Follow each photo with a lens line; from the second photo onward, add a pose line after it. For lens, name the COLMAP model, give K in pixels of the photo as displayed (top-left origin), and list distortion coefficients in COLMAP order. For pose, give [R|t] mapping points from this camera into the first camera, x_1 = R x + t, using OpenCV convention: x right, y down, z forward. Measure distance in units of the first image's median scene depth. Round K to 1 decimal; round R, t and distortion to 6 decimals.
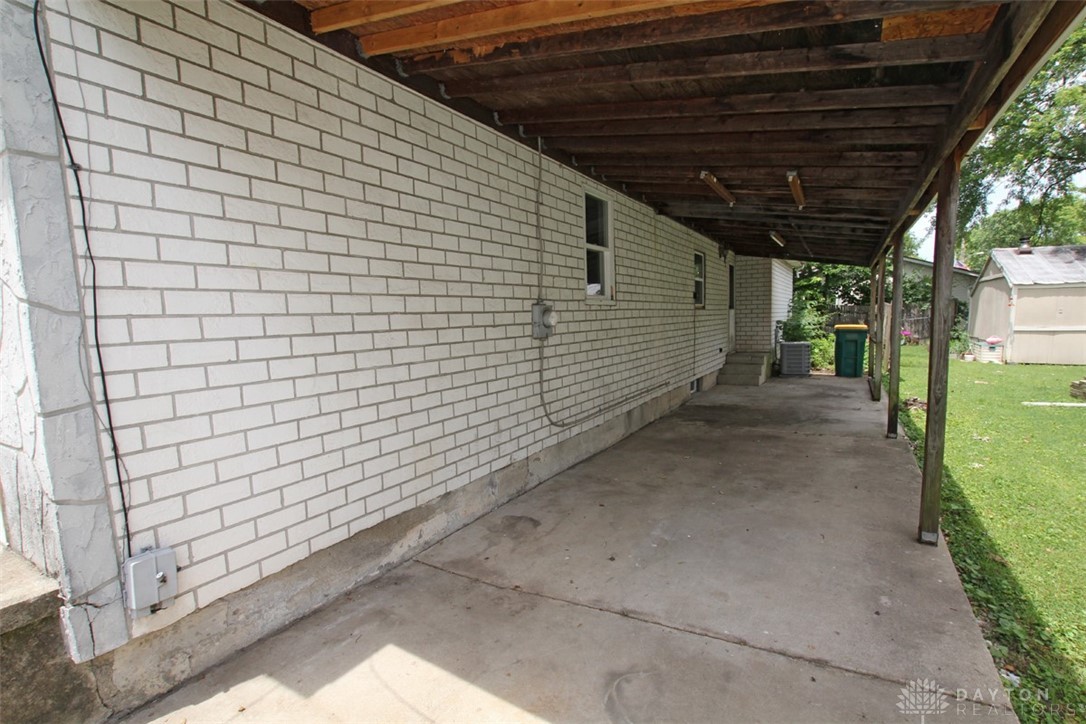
lens RADIAL K [[505.3, 0, 544.2], [0, 505.3, 374.5], [0, 0, 1]] dist [-0.016373, -0.000056]
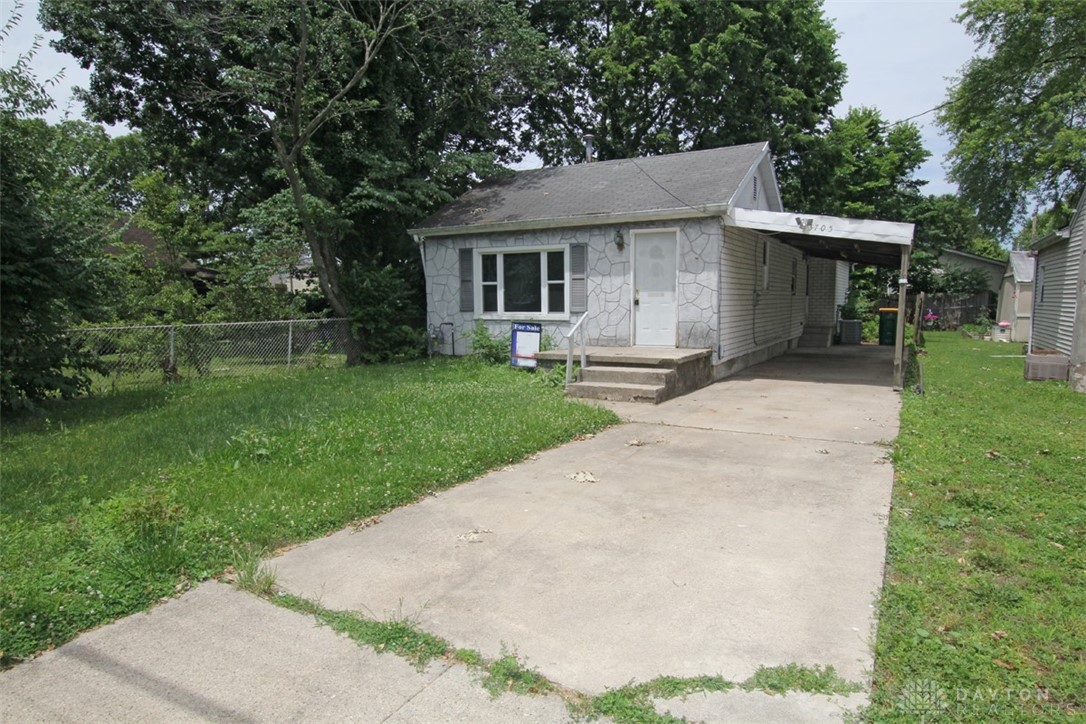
lens RADIAL K [[658.1, 0, 545.2], [0, 658.1, 370.2], [0, 0, 1]] dist [-0.040686, 0.054104]
pose [[0.999186, 0.022606, 0.033403, -0.358094], [-0.022510, 0.999741, -0.003267, 0.087676], [-0.033468, 0.002513, 0.999437, -0.691148]]
